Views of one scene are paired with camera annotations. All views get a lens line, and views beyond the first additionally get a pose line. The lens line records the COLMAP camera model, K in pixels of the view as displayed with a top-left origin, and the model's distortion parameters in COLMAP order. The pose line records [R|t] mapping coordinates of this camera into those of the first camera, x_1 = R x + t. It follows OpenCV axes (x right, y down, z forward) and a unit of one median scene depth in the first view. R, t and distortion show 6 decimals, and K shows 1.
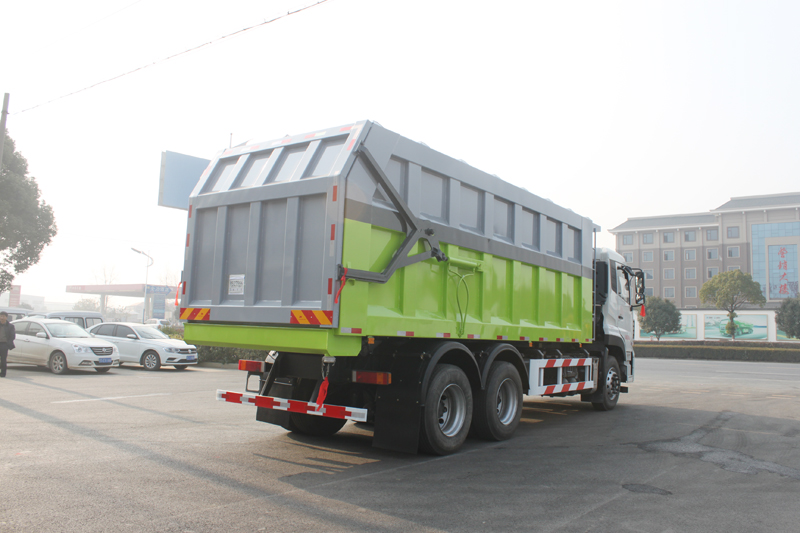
lens RADIAL K [[675.8, 0, 400.5], [0, 675.8, 247.7], [0, 0, 1]] dist [-0.124962, 0.002388]
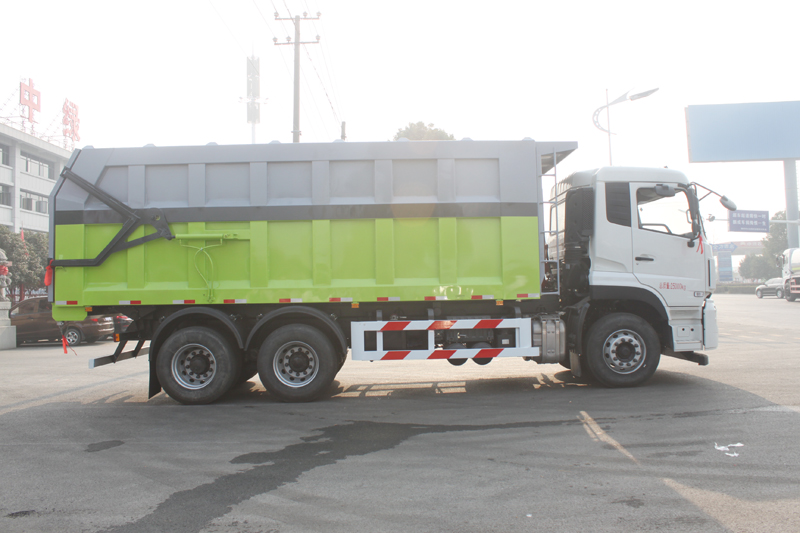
lens RADIAL K [[675.8, 0, 400.5], [0, 675.8, 247.7], [0, 0, 1]] dist [-0.124962, 0.002388]
pose [[0.602312, -0.100276, -0.791937, 1.137670], [0.145433, 0.989260, -0.014652, 0.102432], [0.784901, -0.106349, 0.610426, 0.568710]]
